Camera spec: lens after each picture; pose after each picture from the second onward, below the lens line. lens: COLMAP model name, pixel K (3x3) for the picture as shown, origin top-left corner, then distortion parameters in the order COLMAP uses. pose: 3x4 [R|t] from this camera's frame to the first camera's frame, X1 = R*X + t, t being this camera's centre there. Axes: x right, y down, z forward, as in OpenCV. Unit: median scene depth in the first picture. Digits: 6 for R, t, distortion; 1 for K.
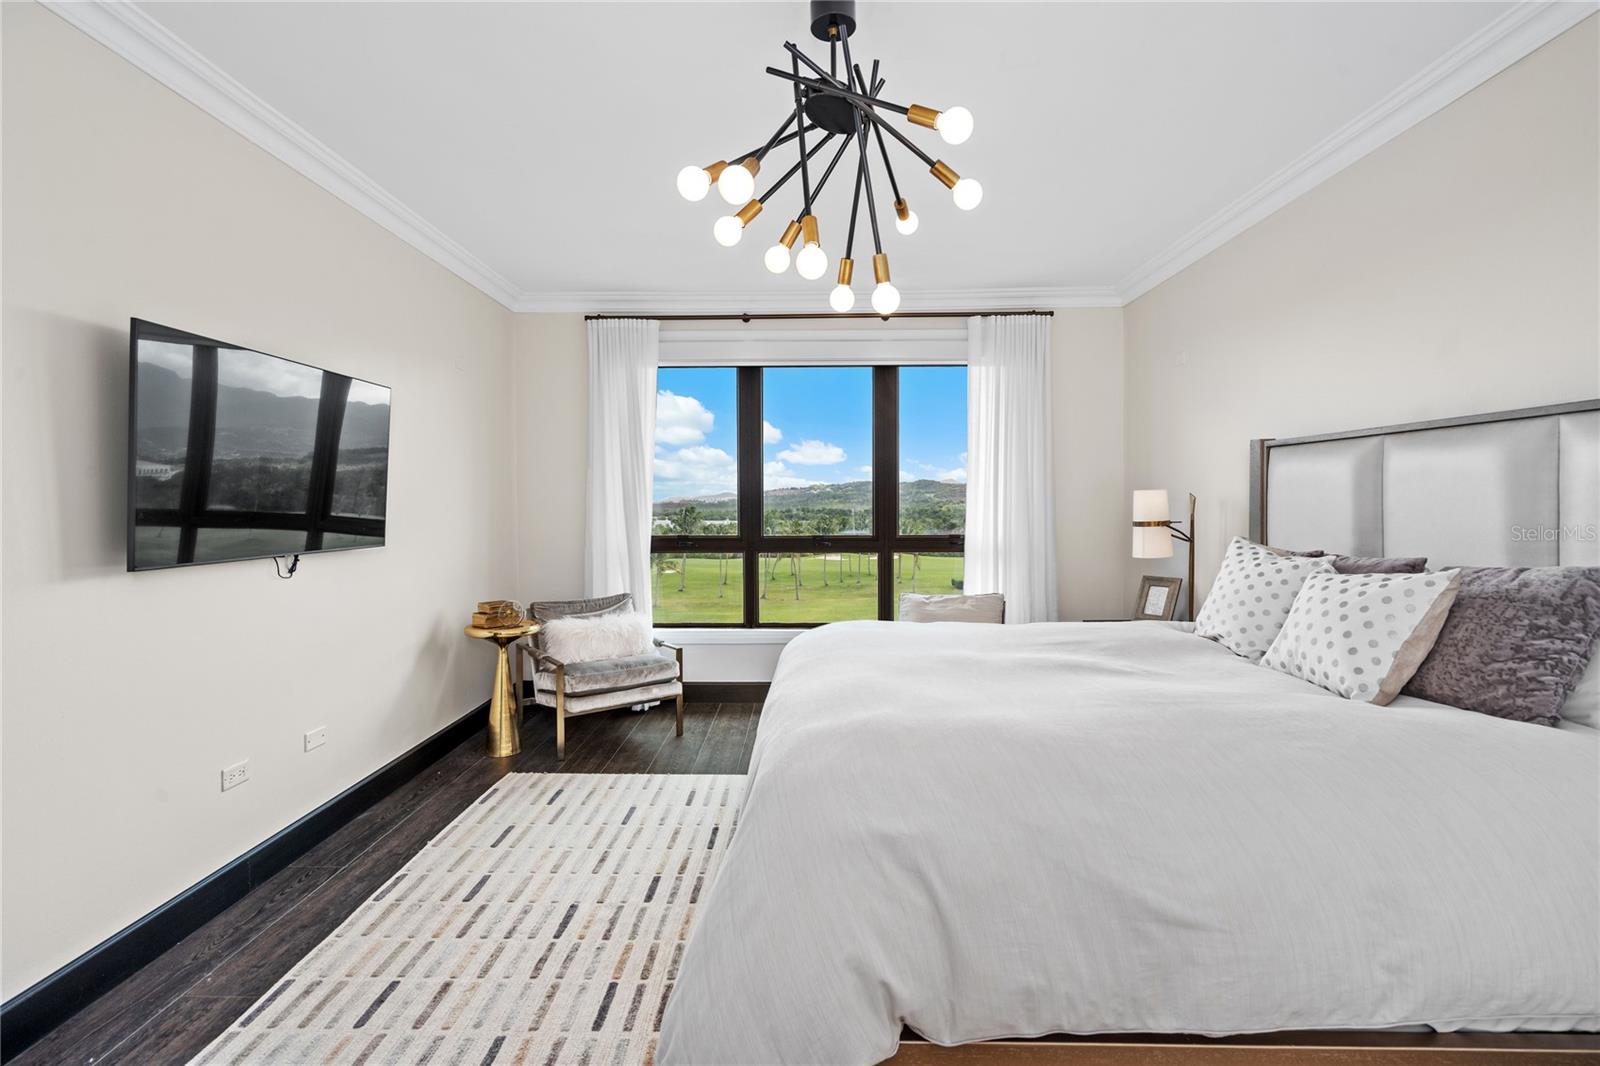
lens RADIAL K [[502.5, 0, 794.1], [0, 502.5, 505.7], [0, 0, 1]] dist [0.011902, 0.000009]
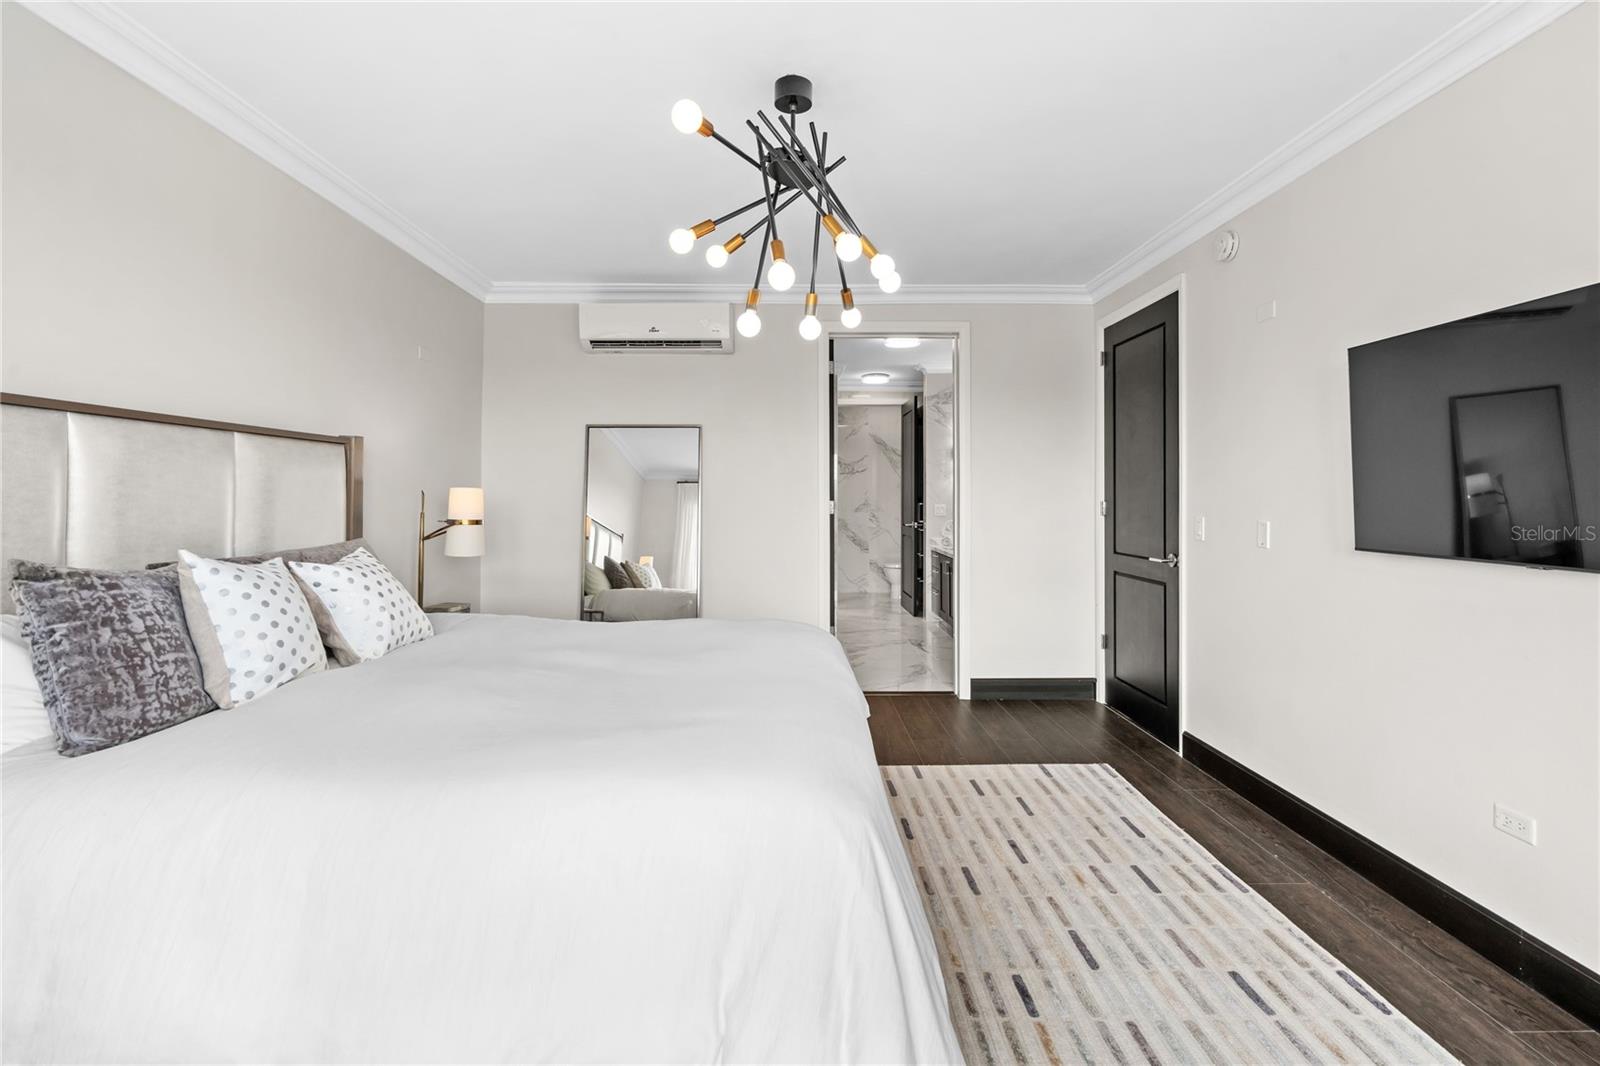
lens RADIAL K [[749.9, 0, 800.0], [0, 749.9, 533.0], [0, 0, 1]] dist [-0.000879, -0.000262]
pose [[-0.999040, 0.038156, -0.021516, 0.092216], [0.037304, 0.998554, 0.038716, -0.049198], [0.022962, 0.037877, -0.999019, 2.318516]]
